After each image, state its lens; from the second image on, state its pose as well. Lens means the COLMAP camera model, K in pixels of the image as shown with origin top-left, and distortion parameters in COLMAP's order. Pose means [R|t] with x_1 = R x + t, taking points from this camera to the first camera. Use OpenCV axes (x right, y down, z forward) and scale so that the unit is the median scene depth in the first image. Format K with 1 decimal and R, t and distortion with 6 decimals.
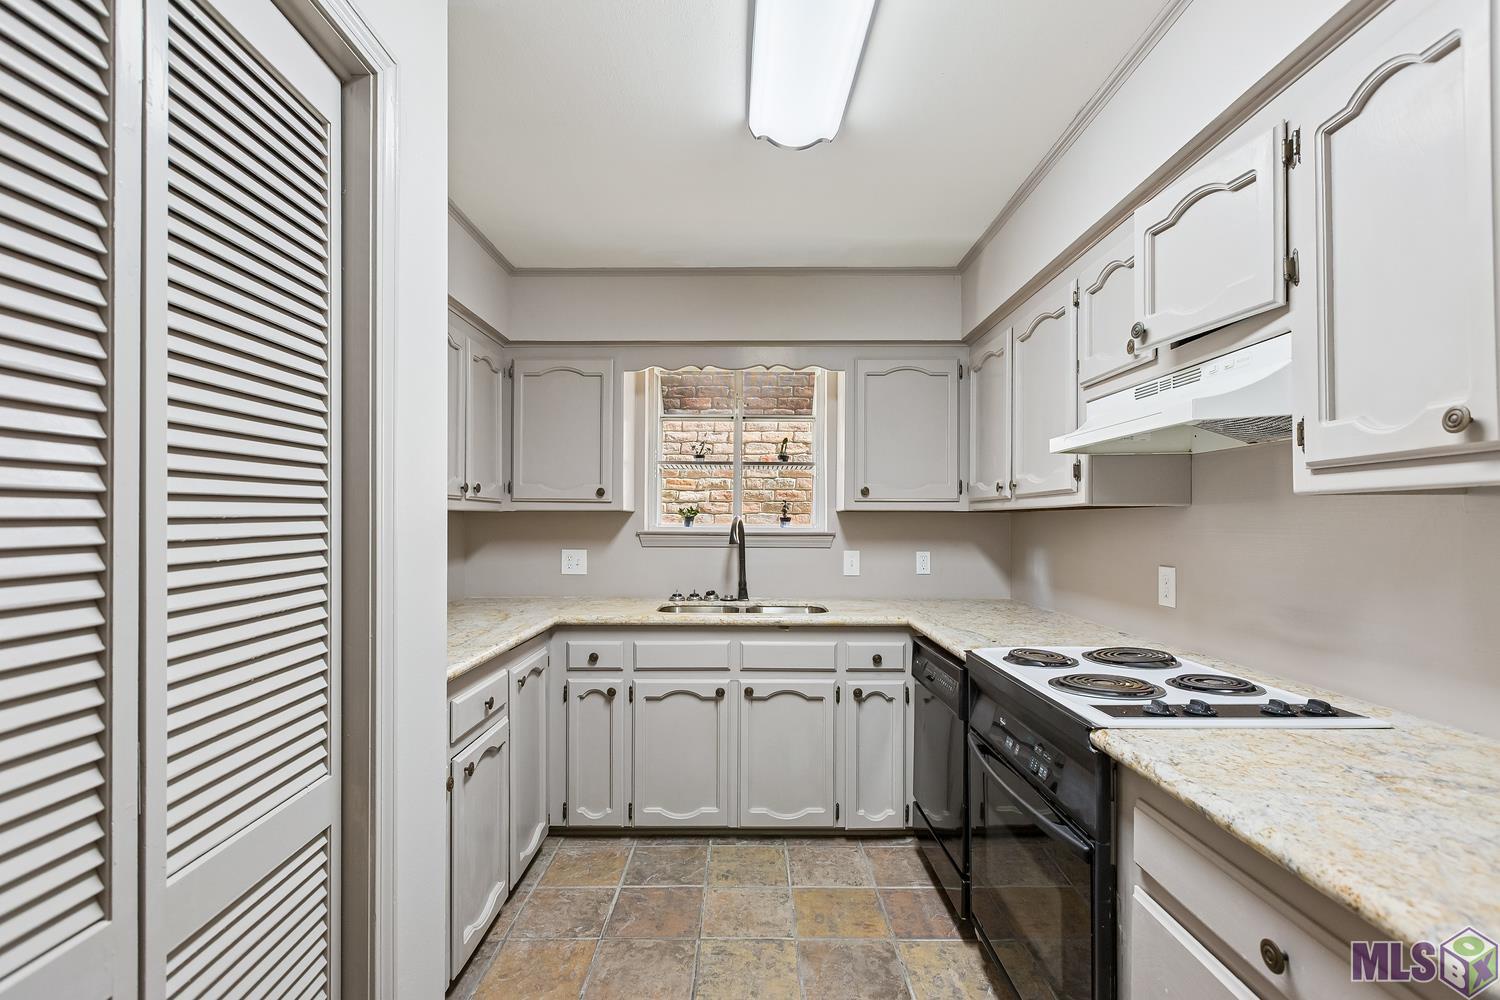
lens RADIAL K [[672.8, 0, 753.5], [0, 672.8, 511.7], [0, 0, 1]] dist [0.002061, -0.001673]
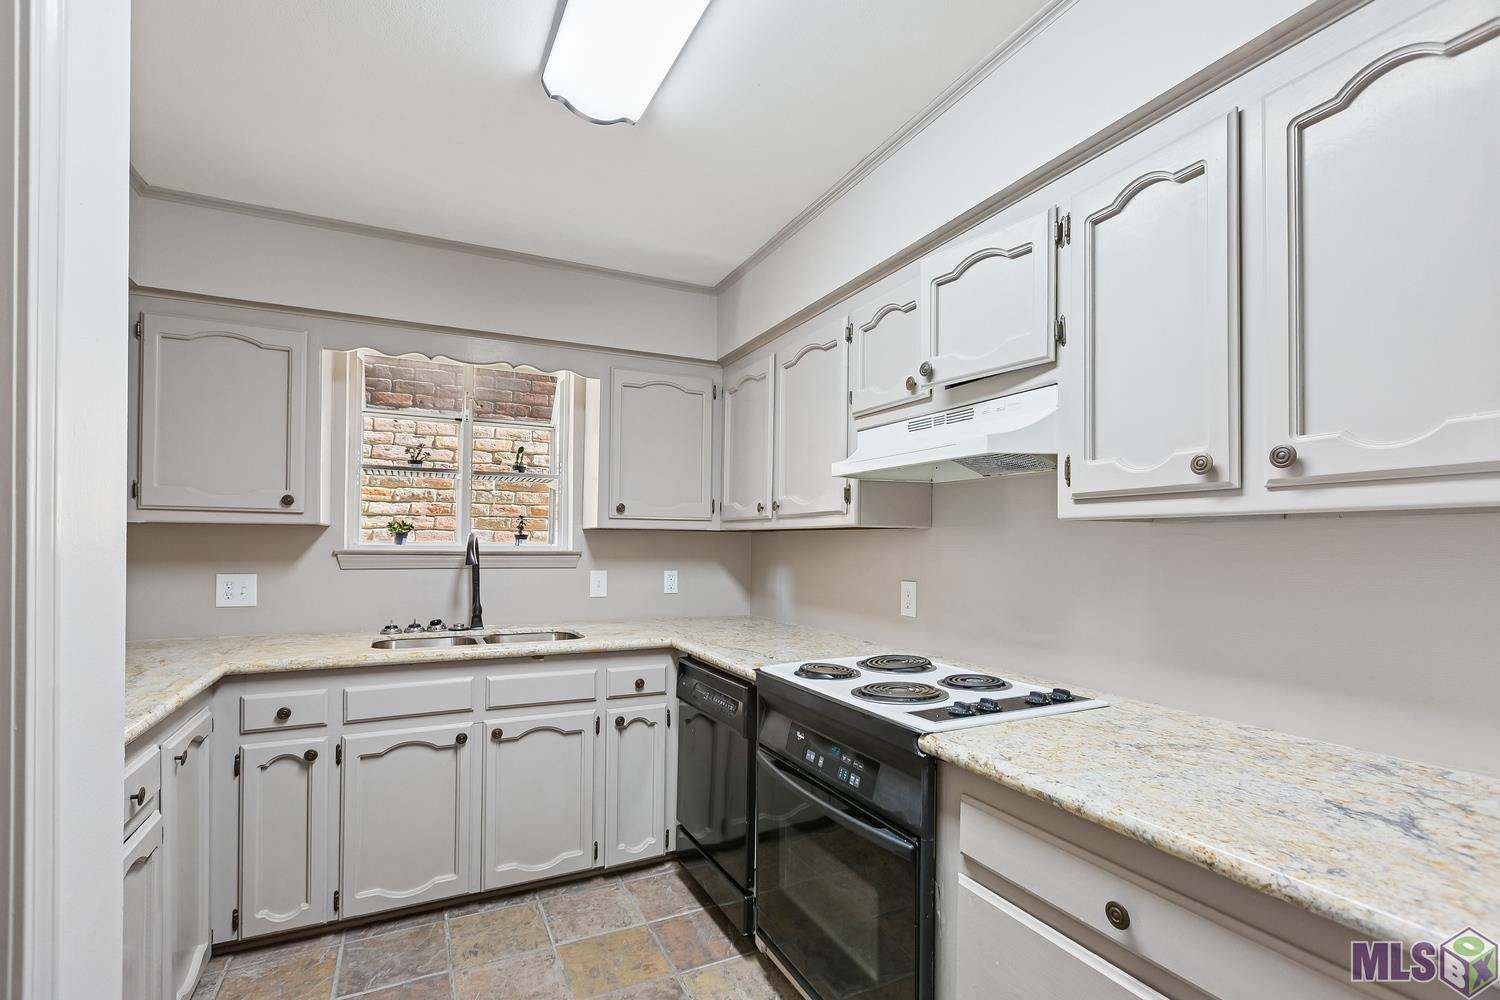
lens RADIAL K [[672.8, 0, 739.0], [0, 672.8, 534.7], [0, 0, 1]] dist [0.002061, -0.001673]
pose [[0.899378, 0.009108, 0.437077, -0.128727], [-0.012390, 0.999912, 0.004658, 0.001284], [-0.436996, -0.009605, 0.899412, 0.093248]]
